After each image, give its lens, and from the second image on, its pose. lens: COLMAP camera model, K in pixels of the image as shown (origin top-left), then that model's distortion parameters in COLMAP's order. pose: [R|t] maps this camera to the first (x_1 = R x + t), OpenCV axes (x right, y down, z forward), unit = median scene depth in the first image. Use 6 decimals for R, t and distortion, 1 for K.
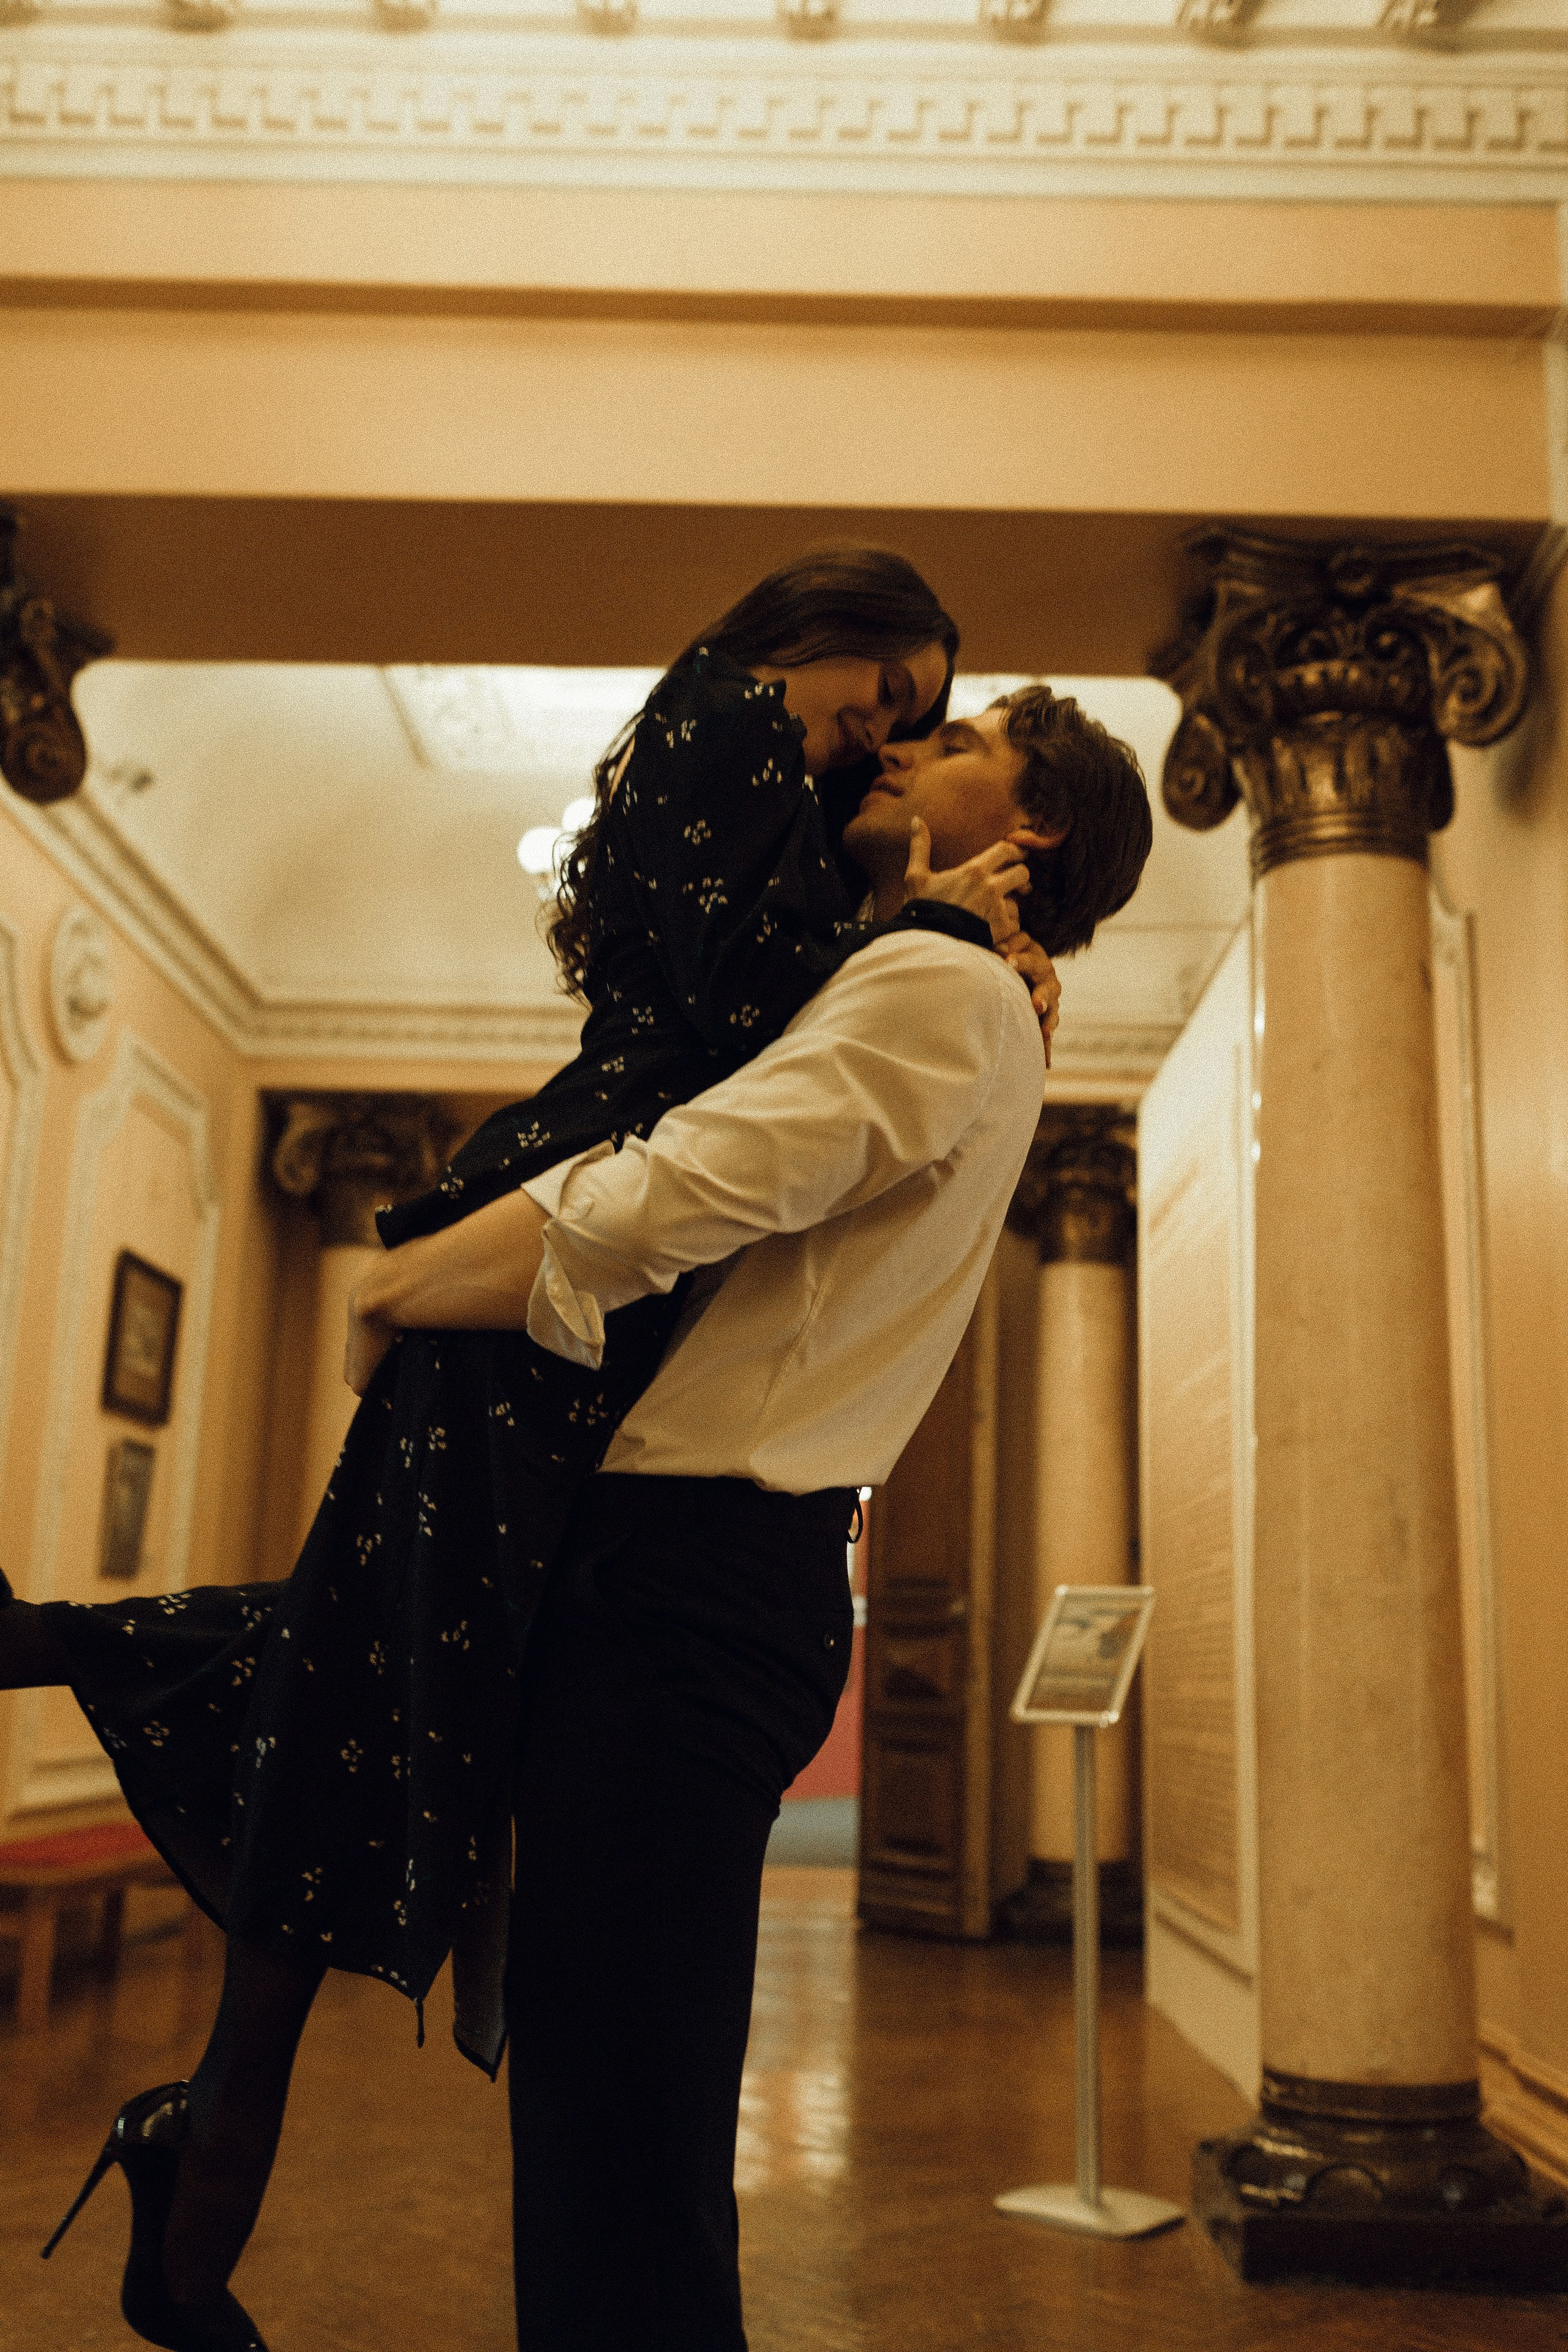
lens RADIAL K [[2241.7, 0, 788.6], [0, 2241.7, 1169.8], [0, 0, 1]] dist [0.010550, -0.009800]
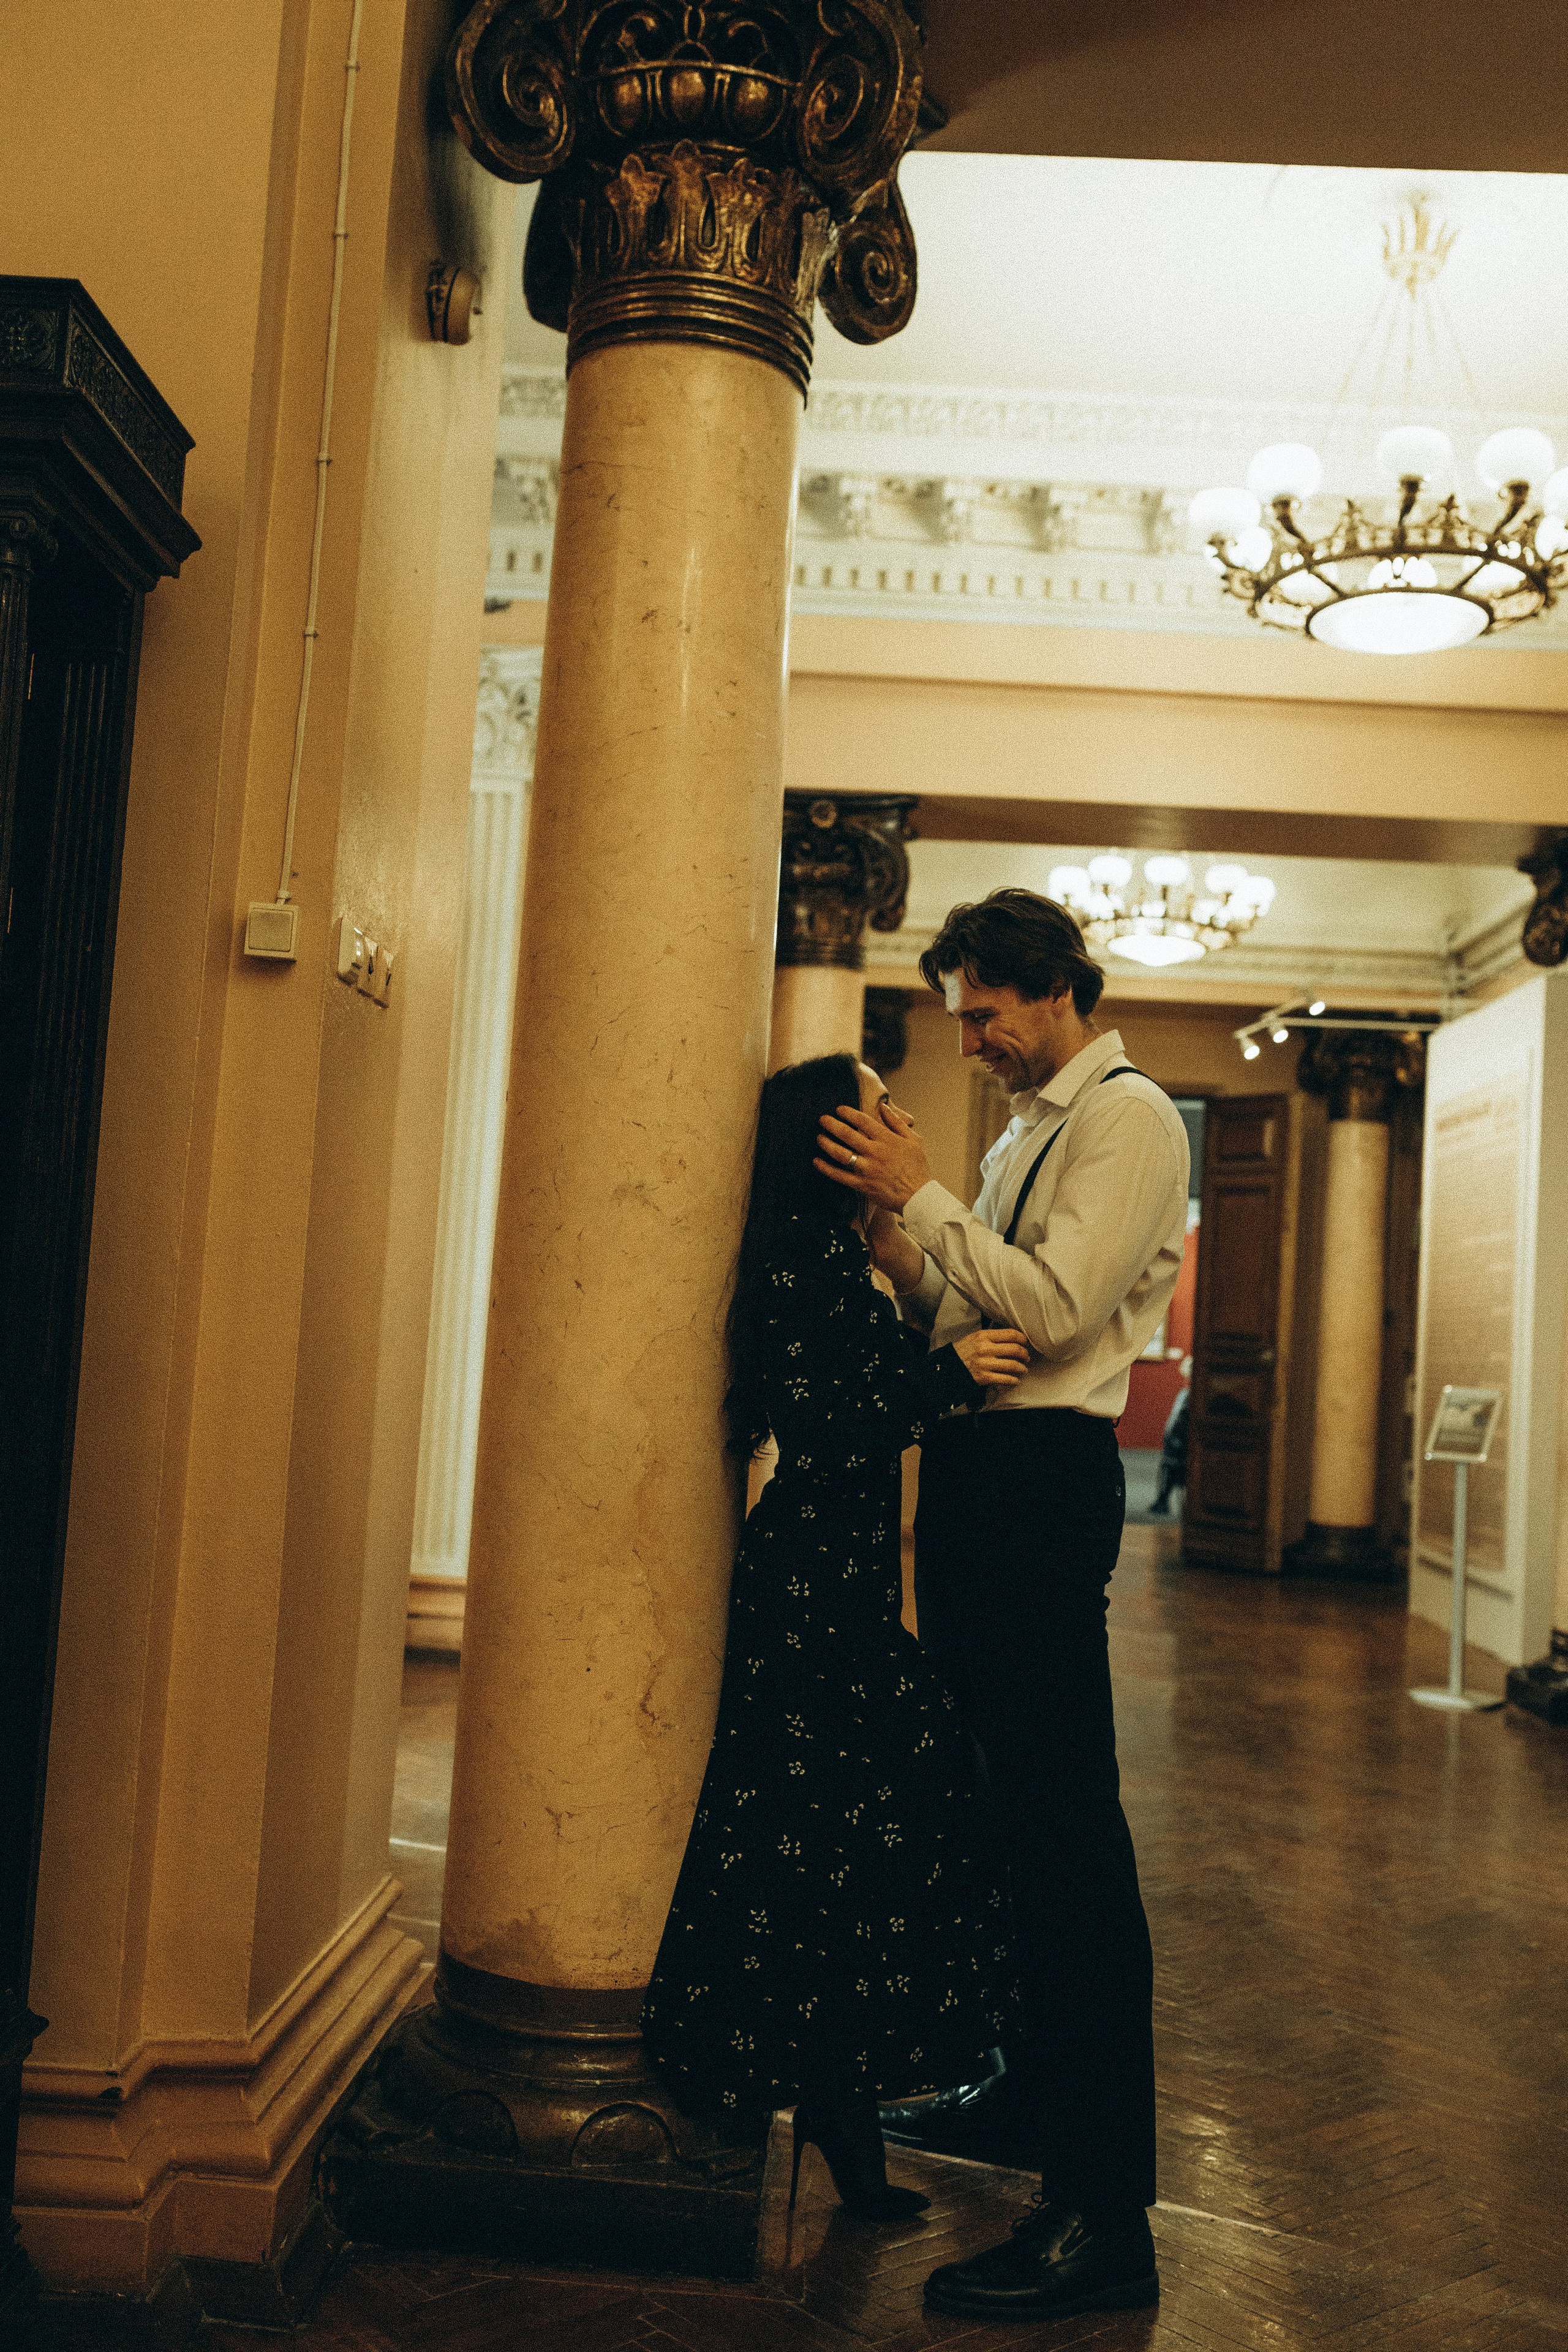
lens RADIAL K [[2317.6, 0, 784.0], [0, 2317.6, 1176.0], [0, 0, 1]] dist [0.010092, 0.001668]
pose [[0.999584, 0.026477, -0.011459, -0.423146], [-0.024362, 0.987404, 0.156330, -0.282048], [0.015454, -0.155986, 0.987638, -0.908316]]
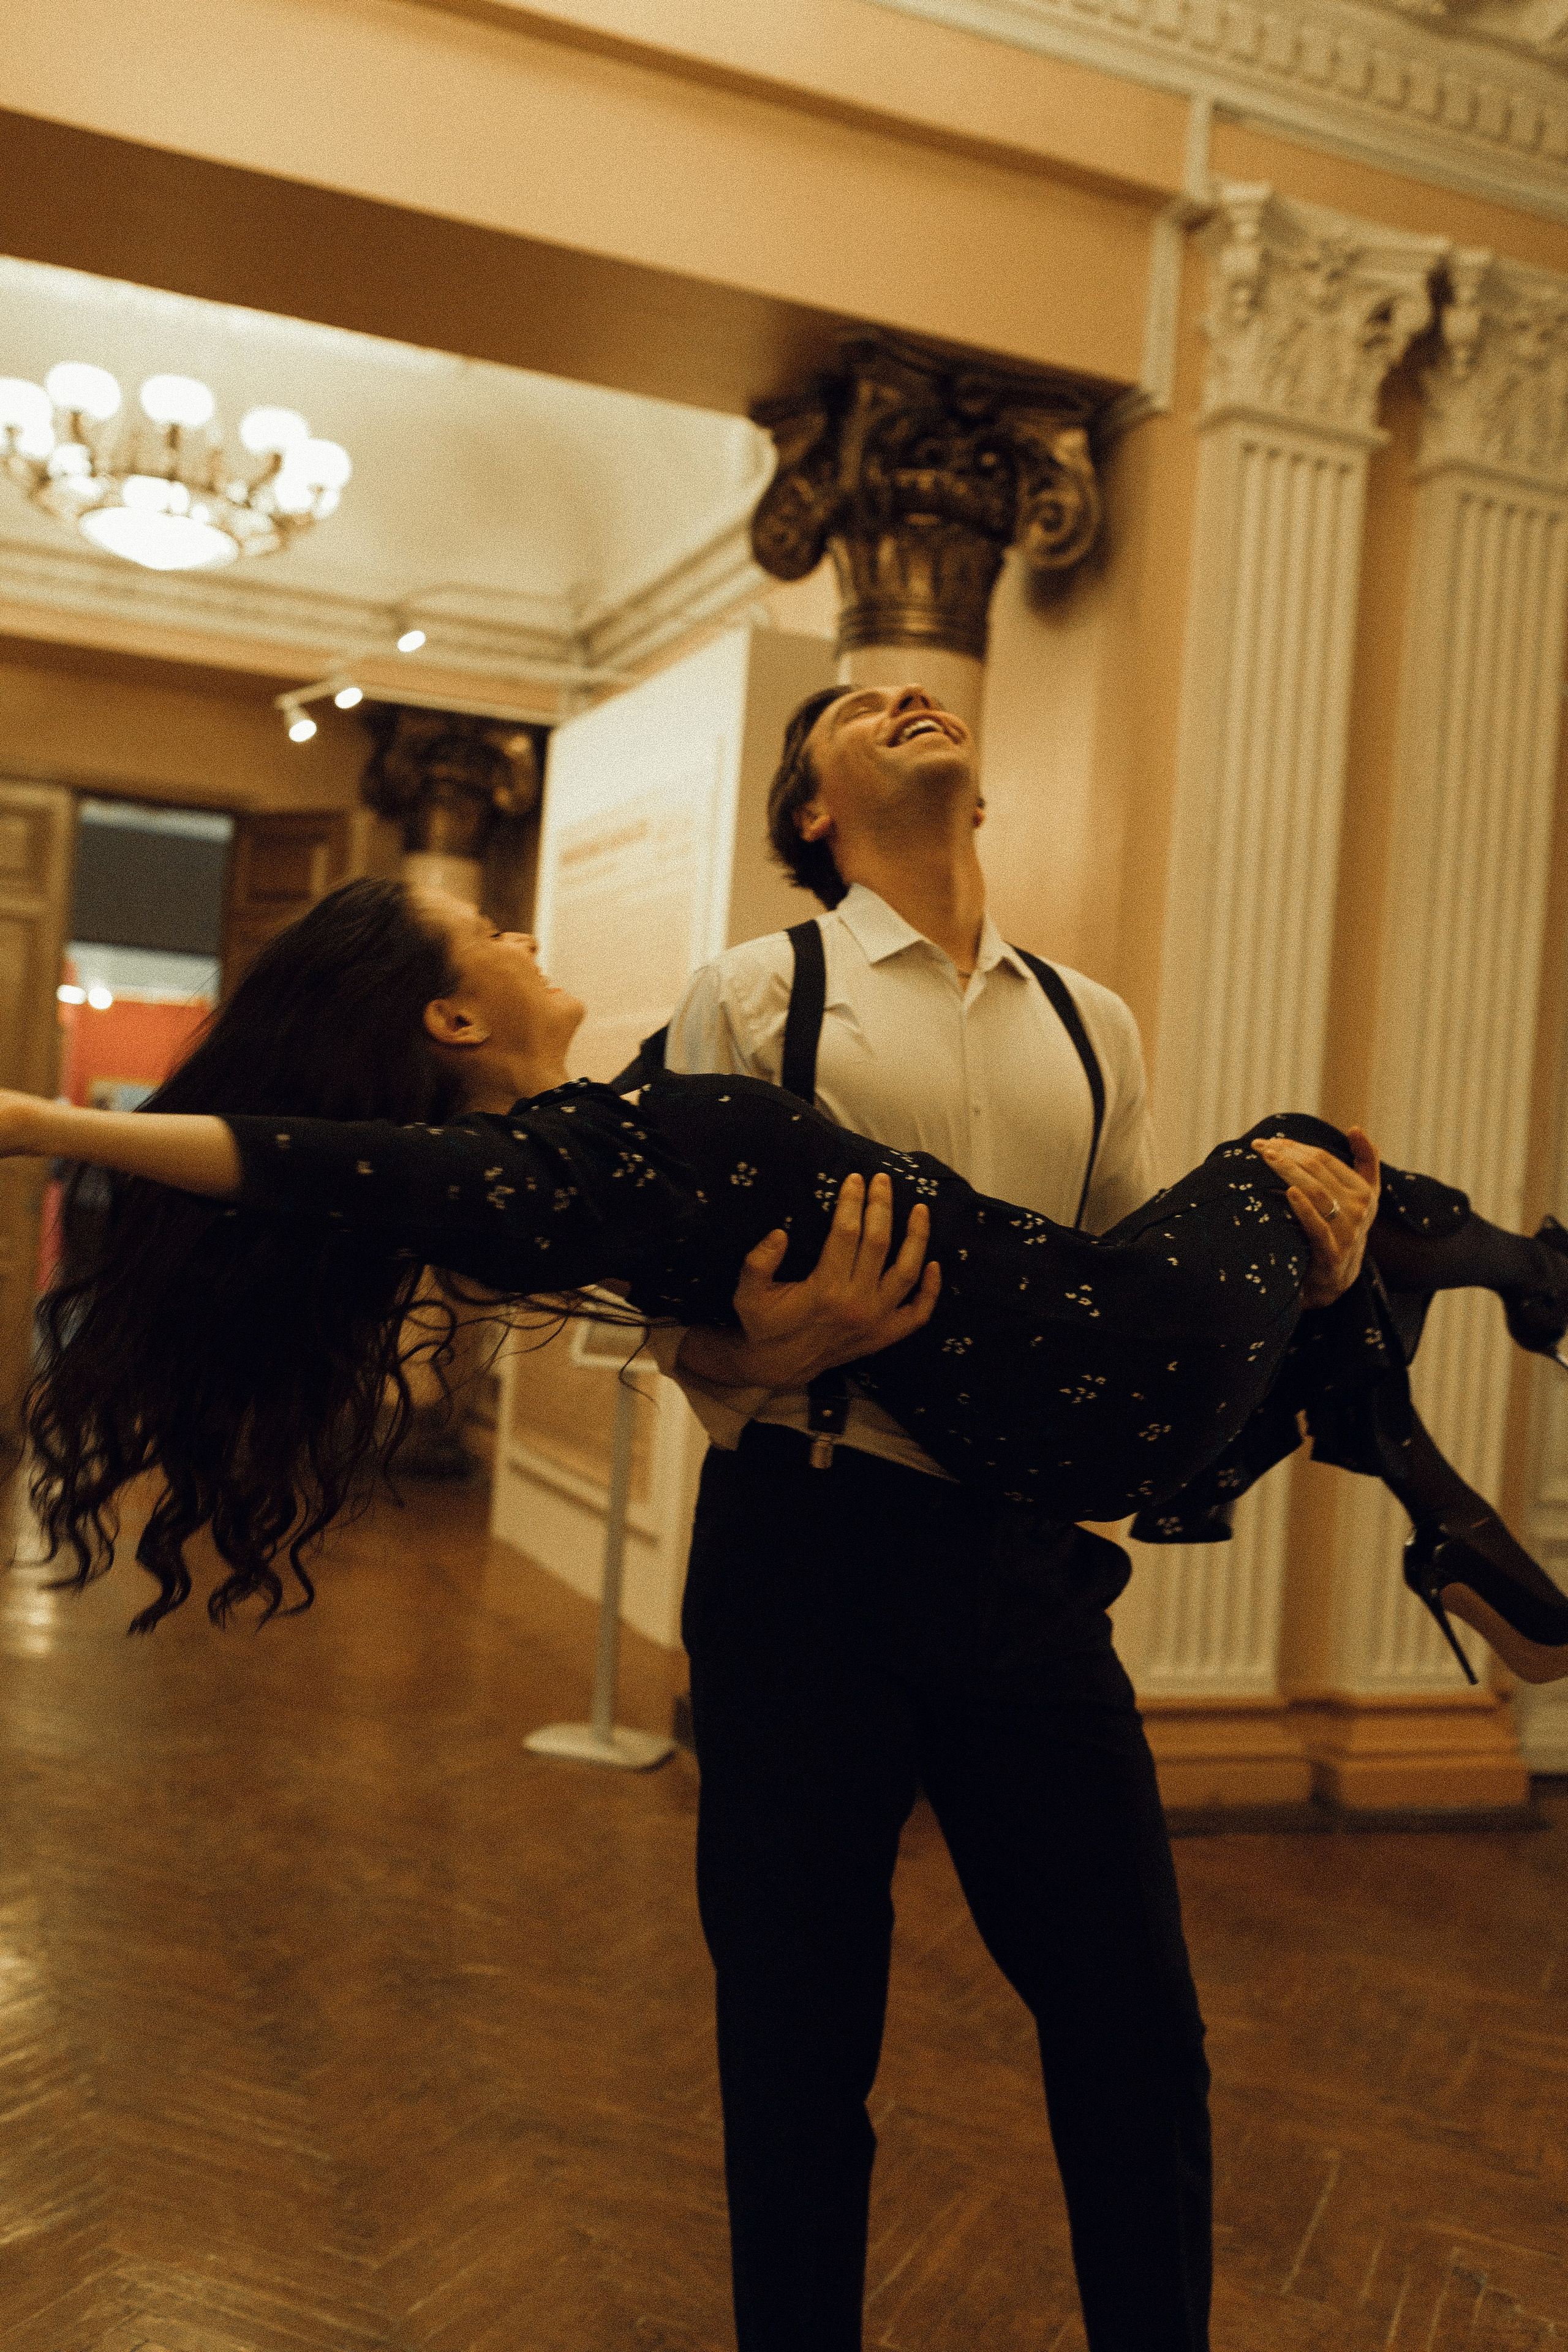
lens RADIAL K [[2241.7, 0, 788.6], [0, 2241.7, 1169.8], [0, 0, 1]] dist [0.010550, -0.009800]
pose [[0.915035, 0.044019, 0.400967, -0.265188], [-0.137655, 0.968433, 0.207821, -0.109482], [-0.379161, -0.245358, 0.892209, -0.063588]]
